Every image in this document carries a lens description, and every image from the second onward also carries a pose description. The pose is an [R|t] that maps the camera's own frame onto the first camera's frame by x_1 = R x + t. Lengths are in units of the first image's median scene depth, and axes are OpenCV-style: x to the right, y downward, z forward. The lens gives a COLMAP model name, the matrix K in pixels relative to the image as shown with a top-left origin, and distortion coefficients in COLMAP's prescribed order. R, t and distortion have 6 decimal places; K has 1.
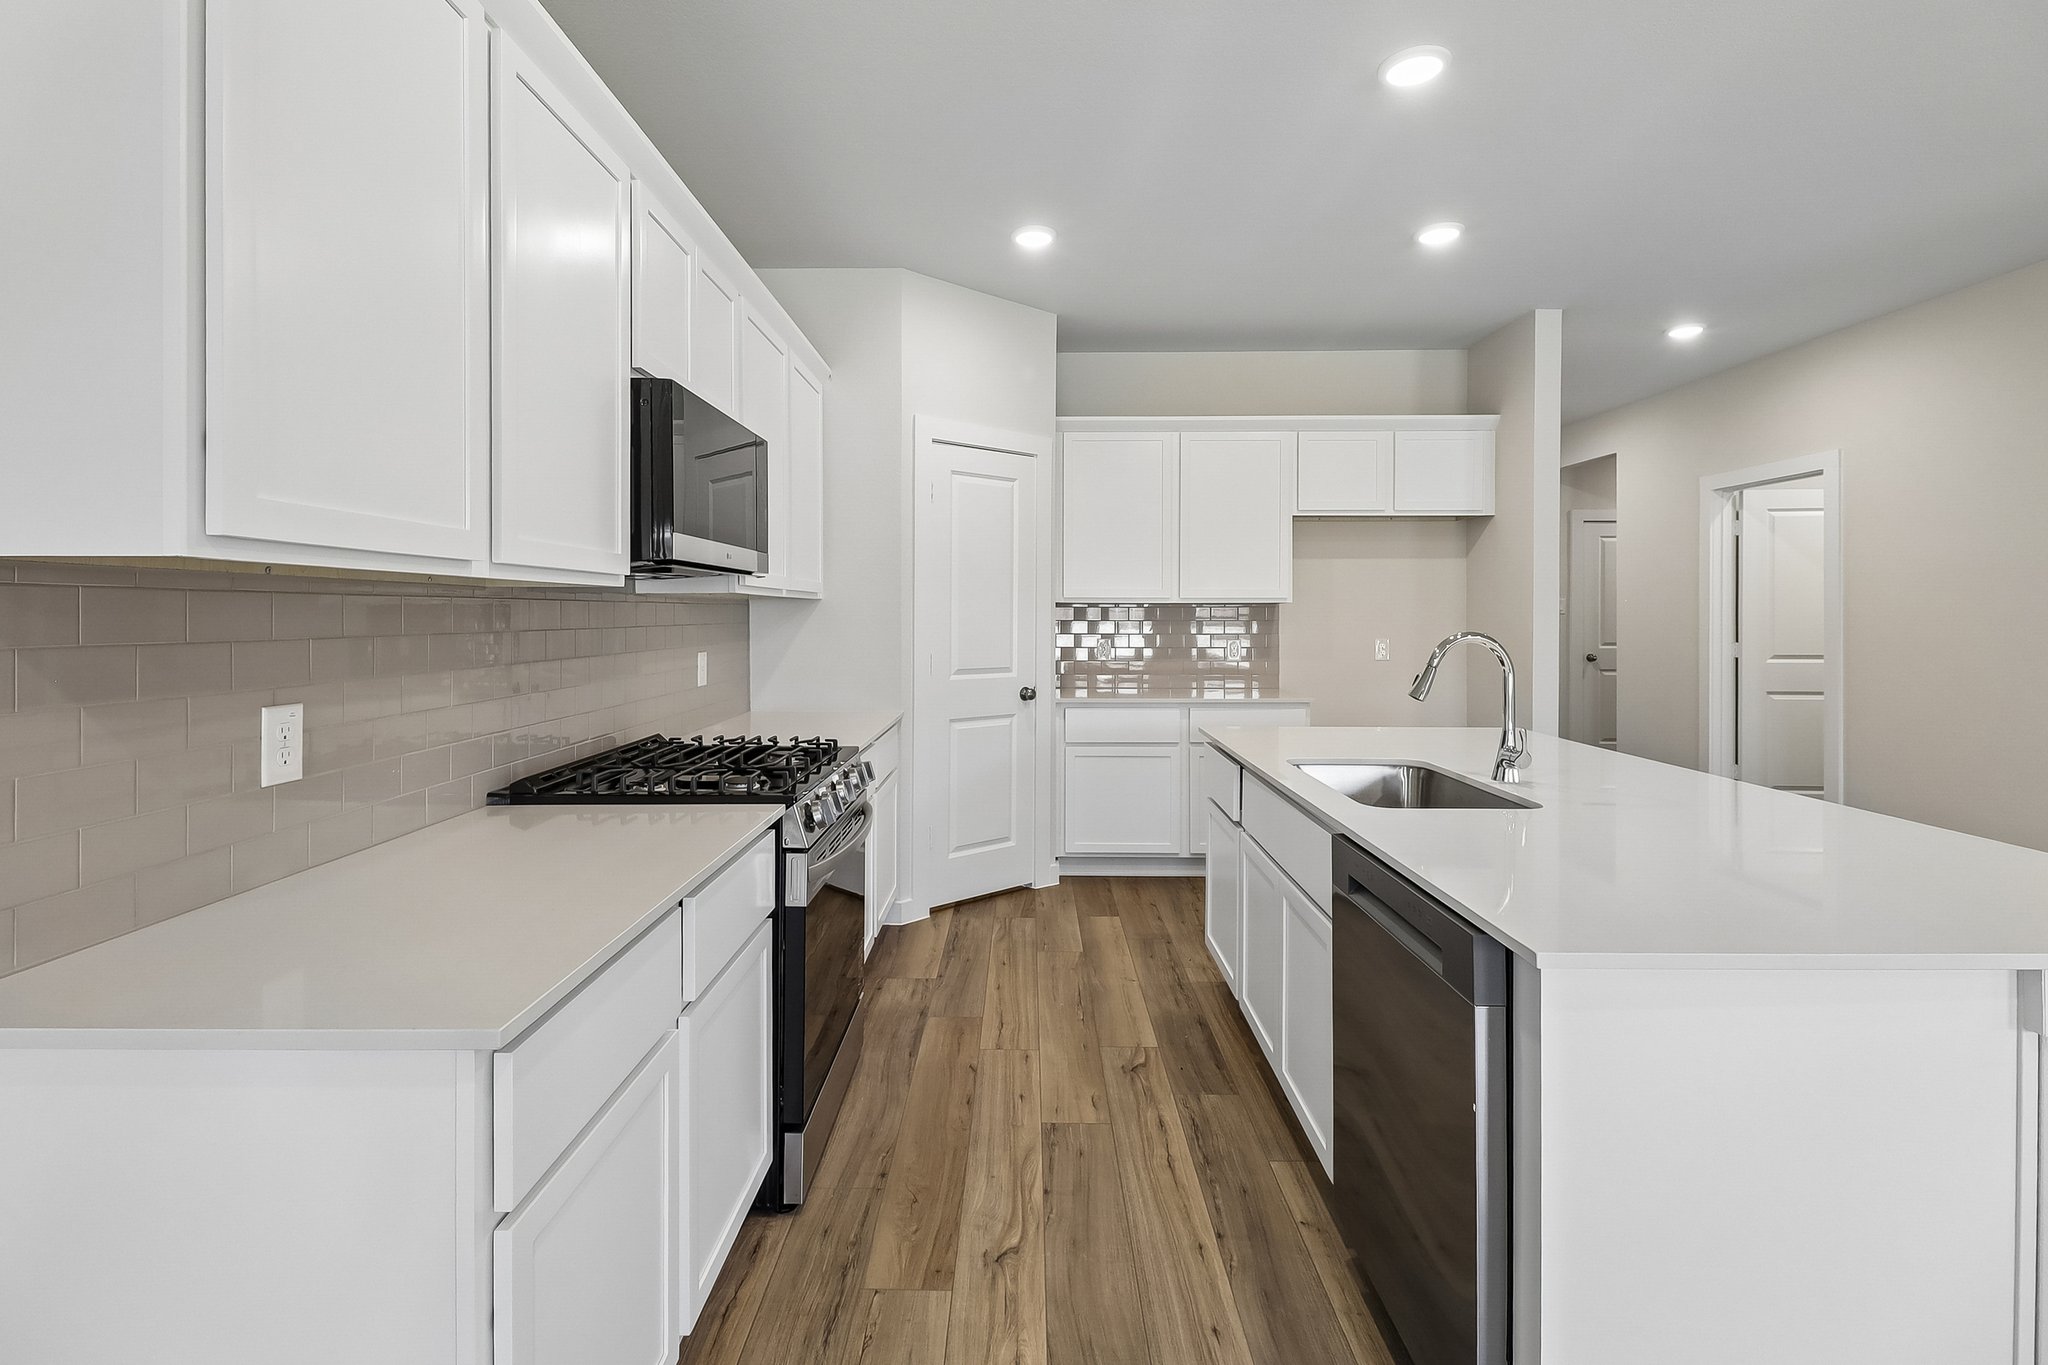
lens RADIAL K [[958.5, 0, 1016.4], [0, 958.5, 611.6], [0, 0, 1]] dist [0.011184, -0.006071]
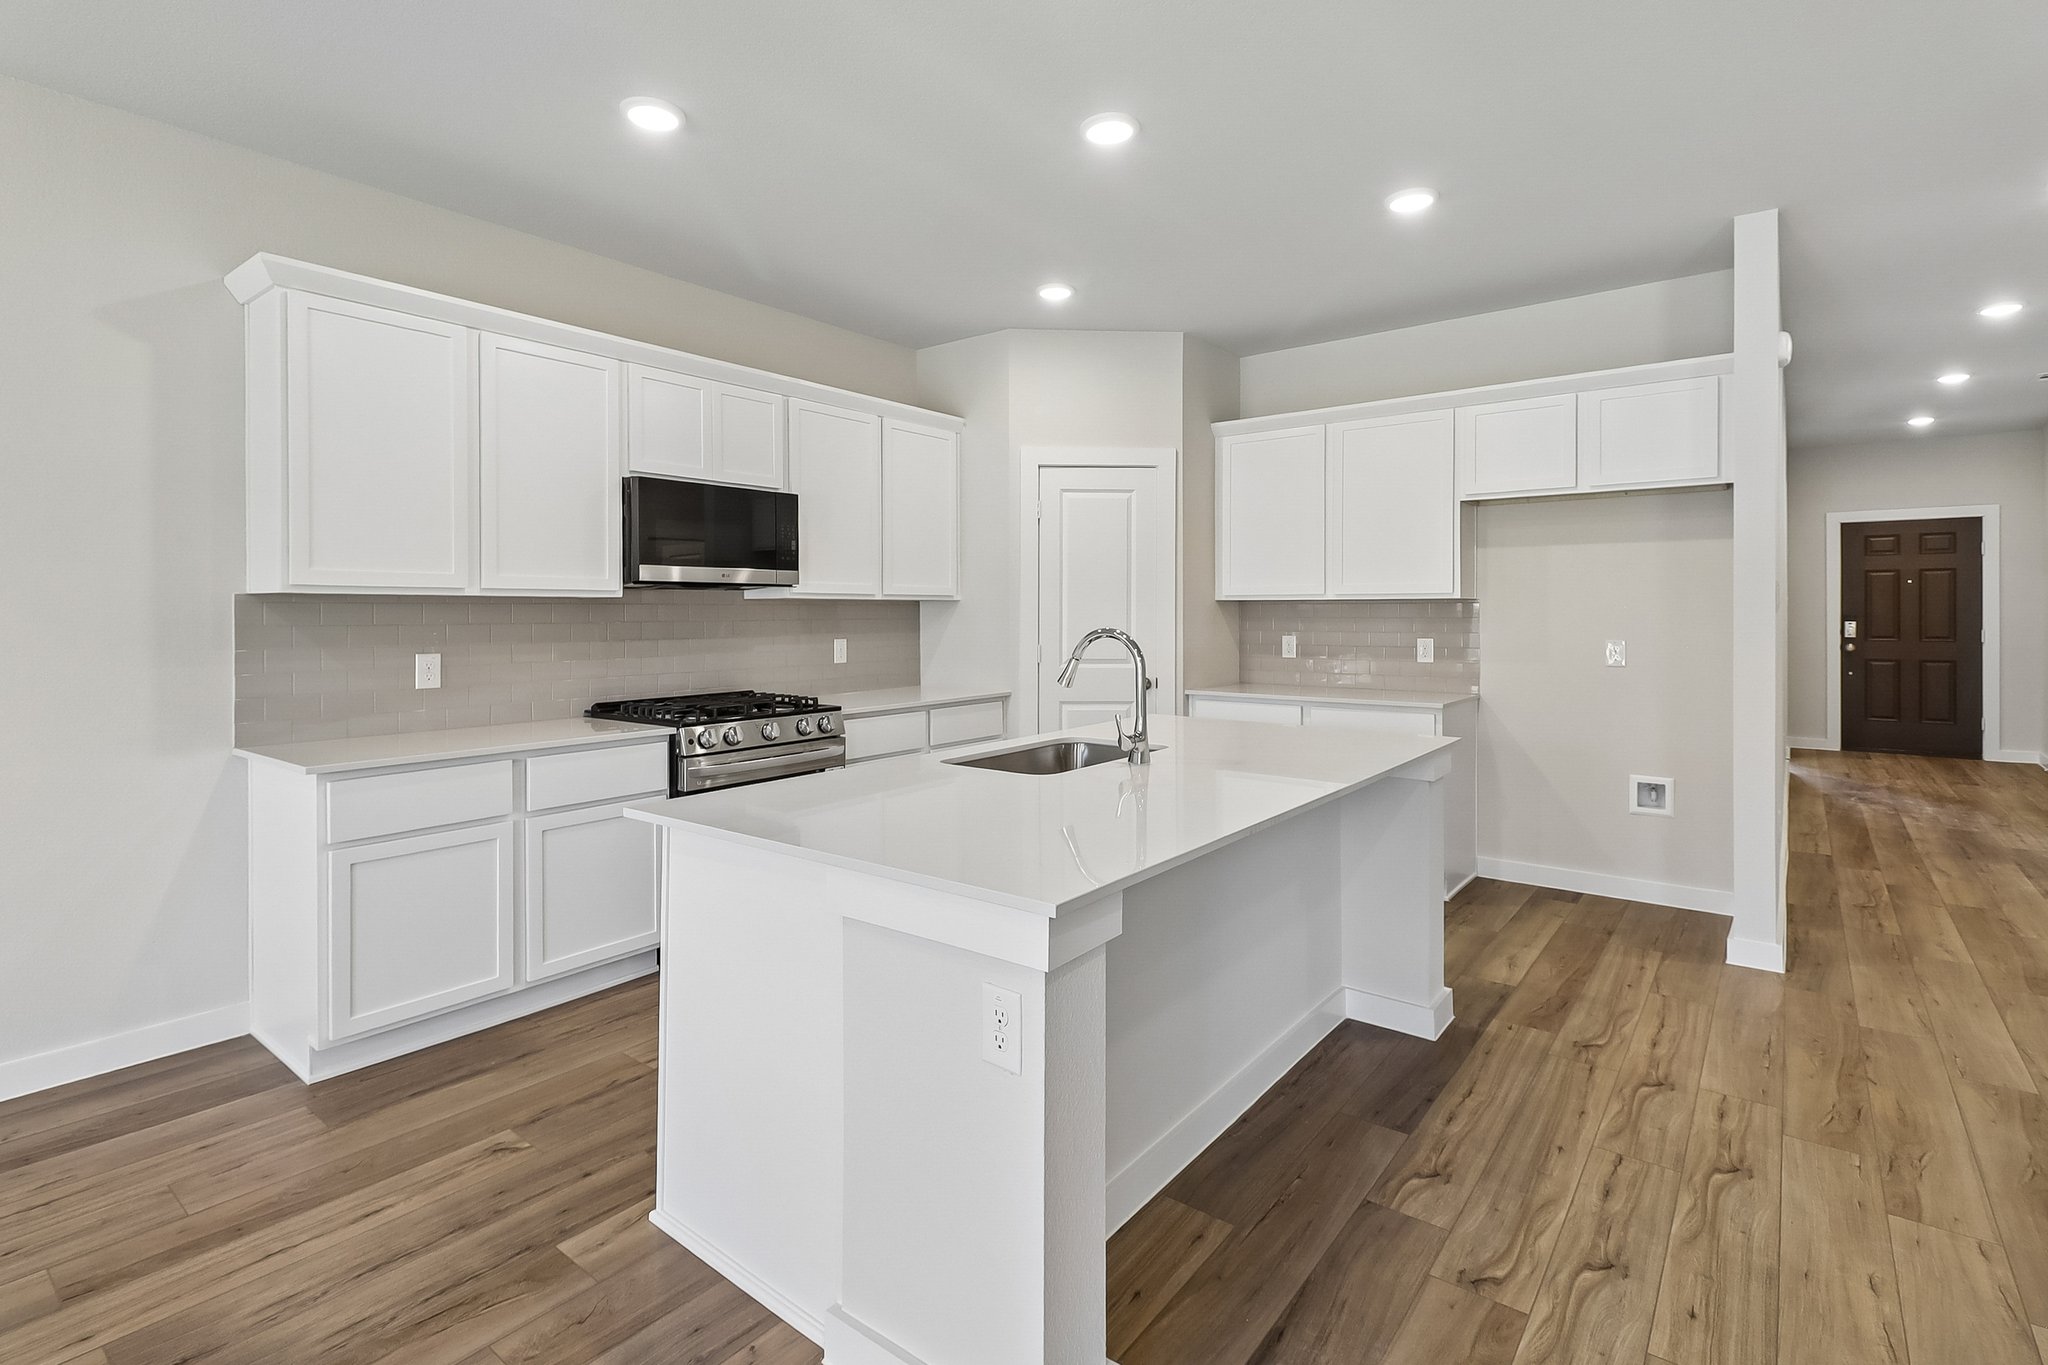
lens RADIAL K [[958.5, 0, 996.2], [0, 958.5, 617.3], [0, 0, 1]] dist [0.011184, -0.006071]
pose [[0.786611, 0.002006, -0.617446, 0.630036], [0.004059, 0.999956, 0.008419, -0.000467], [0.617436, -0.009129, 0.786568, 0.024018]]
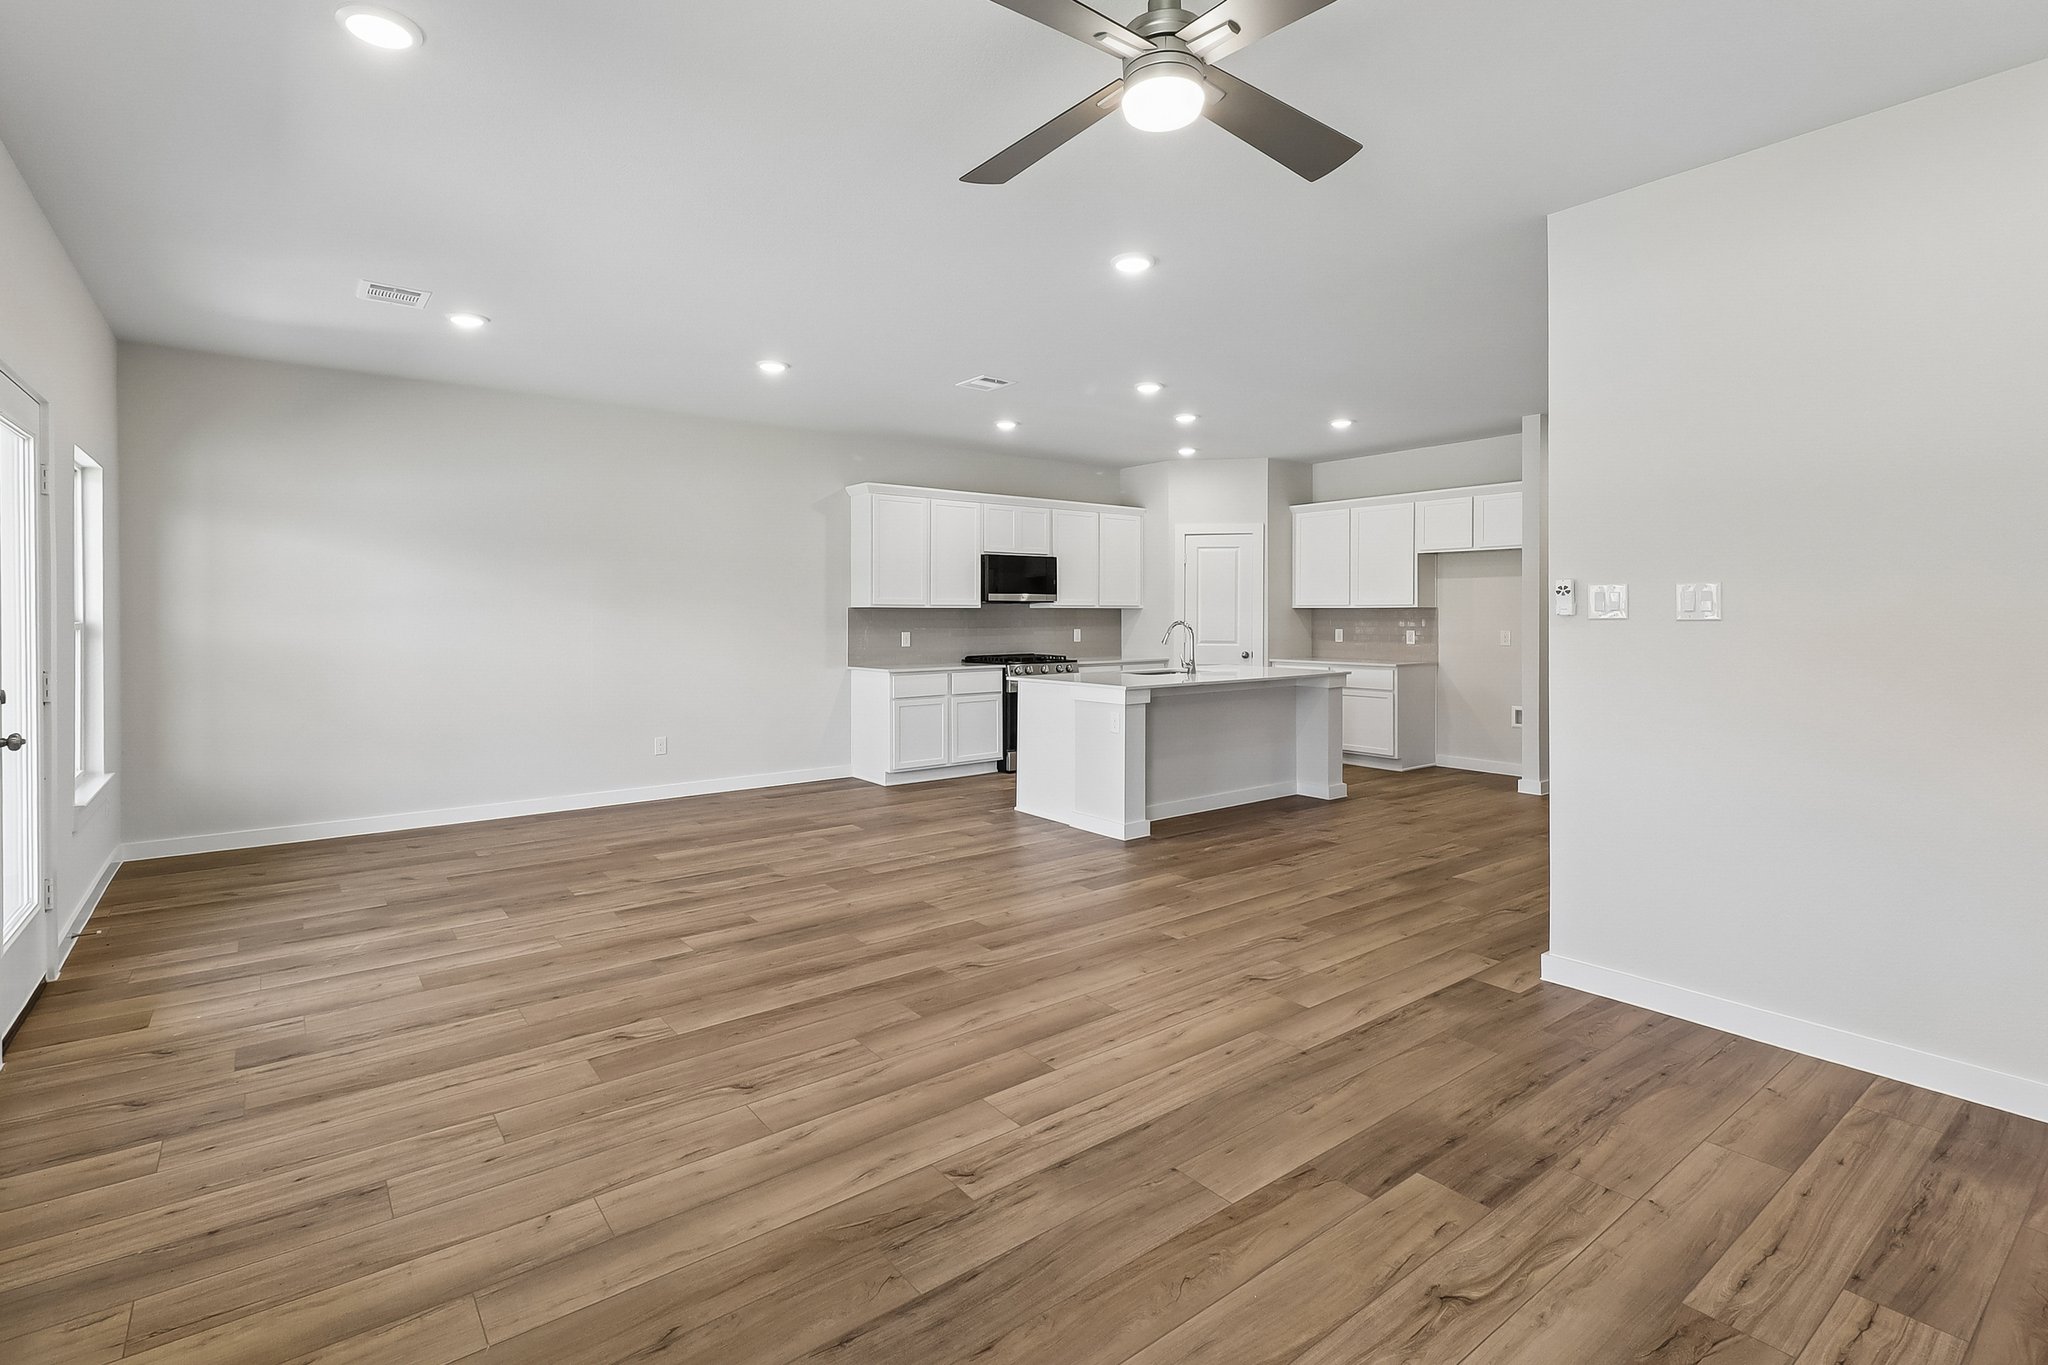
lens RADIAL K [[958.5, 0, 993.4], [0, 958.5, 609.3], [0, 0, 1]] dist [0.011184, -0.006071]
pose [[0.607786, -0.004847, -0.794086, 1.429924], [0.003508, 0.999988, -0.003419, -0.003602], [0.794093, -0.000707, 0.607796, -0.701377]]
